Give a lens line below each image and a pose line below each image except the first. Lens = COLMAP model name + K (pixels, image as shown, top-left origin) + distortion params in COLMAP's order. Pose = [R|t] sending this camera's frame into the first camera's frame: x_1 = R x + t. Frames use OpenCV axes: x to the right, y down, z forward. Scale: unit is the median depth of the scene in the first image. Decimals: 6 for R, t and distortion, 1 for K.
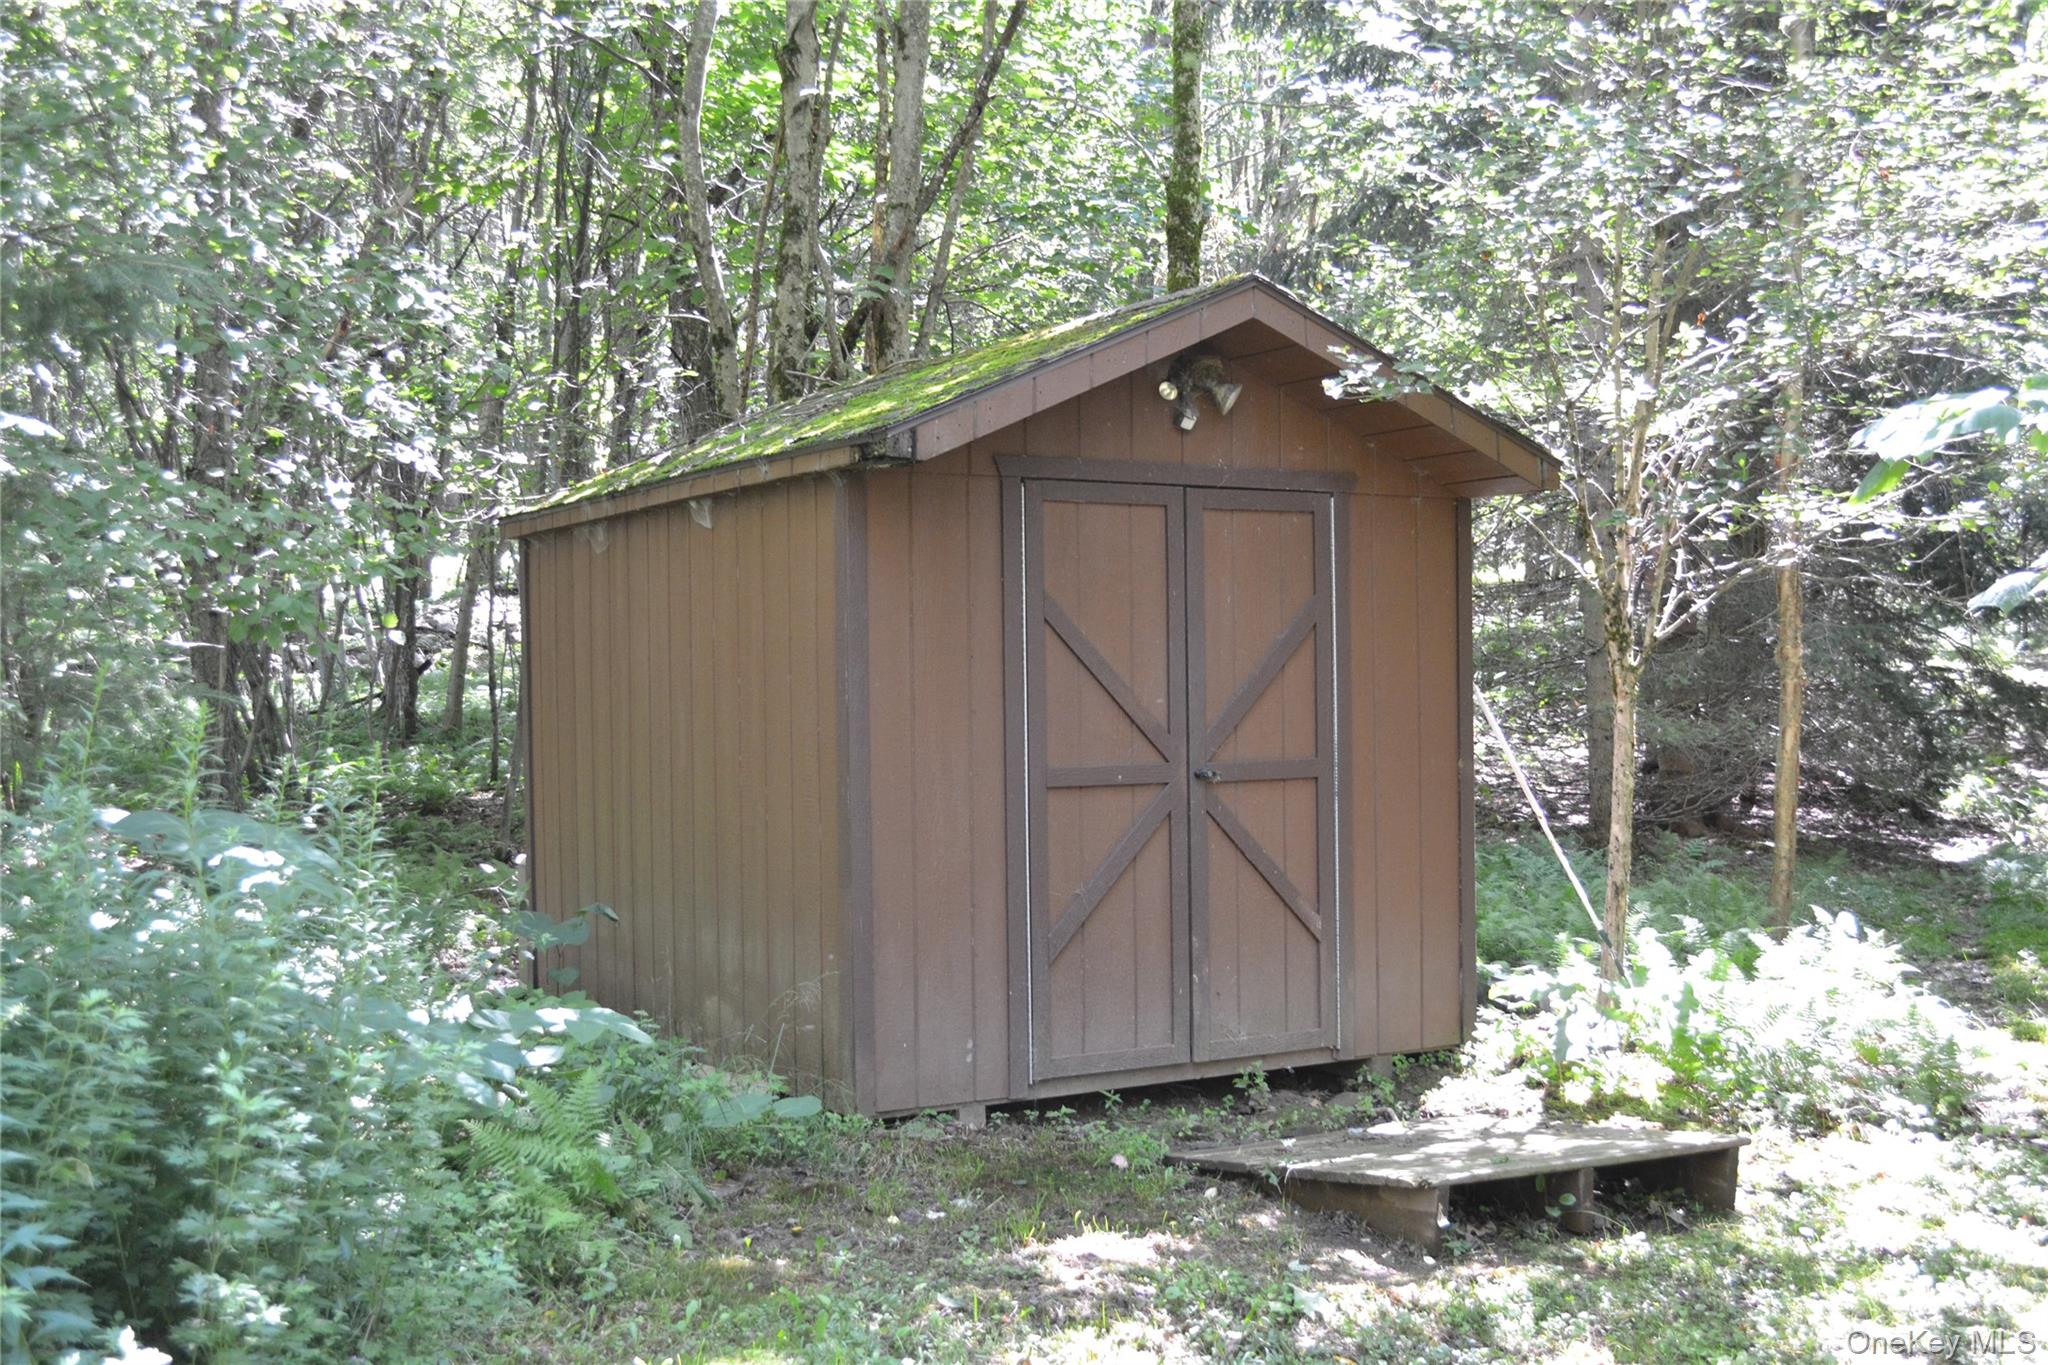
lens RADIAL K [[2332.4, 0, 1025.0], [0, 2332.4, 682.4], [0, 0, 1]] dist [-0.016003, 0.000000]
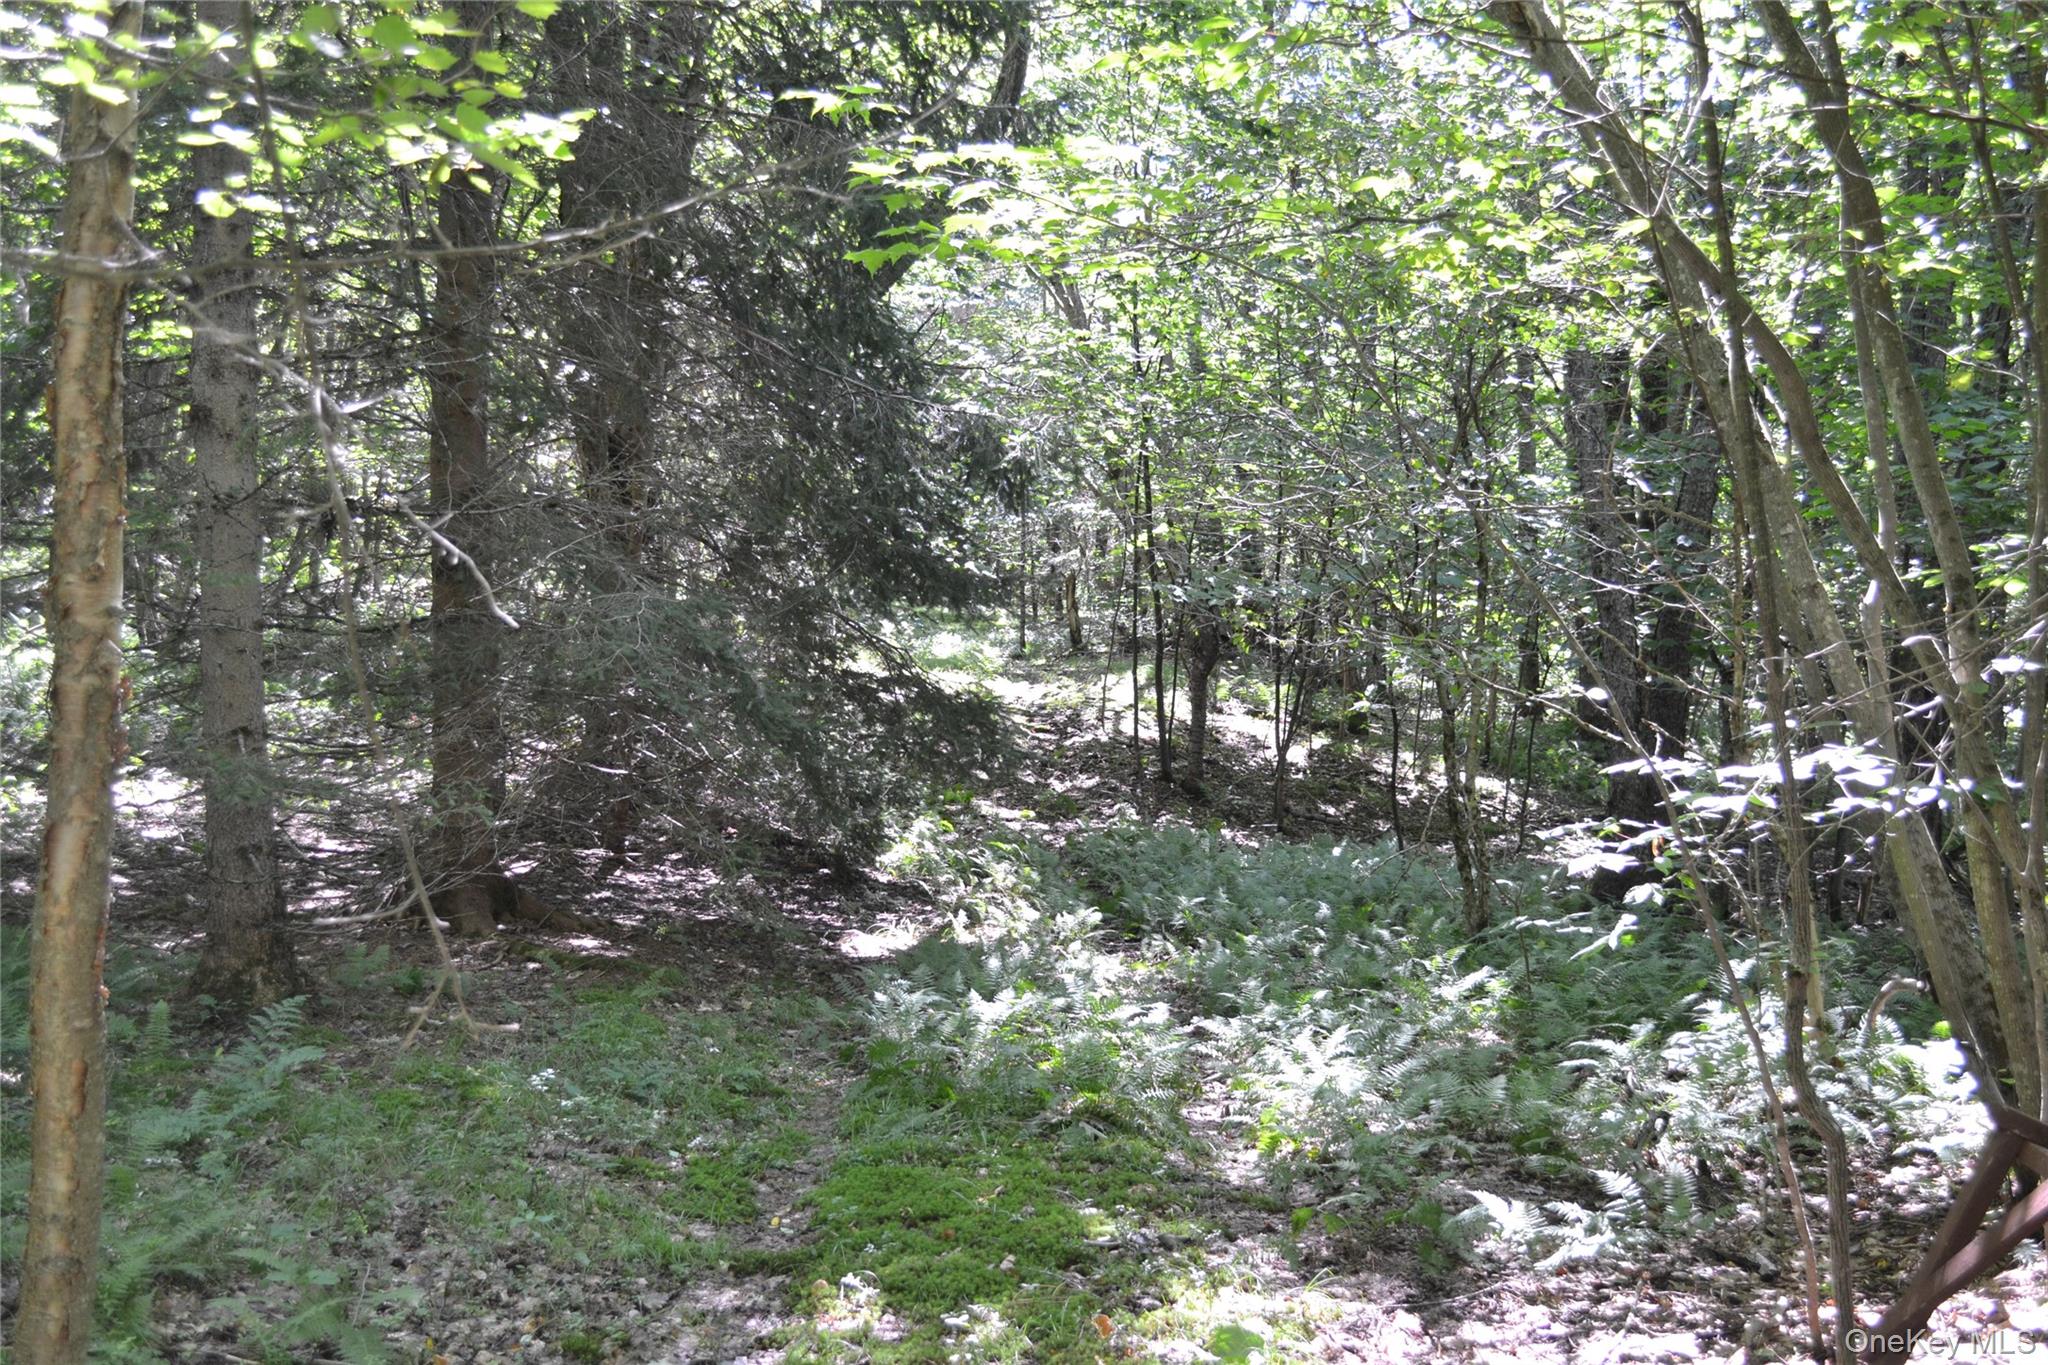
lens RADIAL K [[2332.4, 0, 1023.8], [0, 2332.4, 684.0], [0, 0, 1]] dist [-0.016003, 0.000000]
pose [[0.922651, 0.011044, 0.385479, 0.156235], [-0.009464, 0.999937, -0.005995, 0.000773], [-0.385521, 0.001883, 0.922697, 0.311326]]
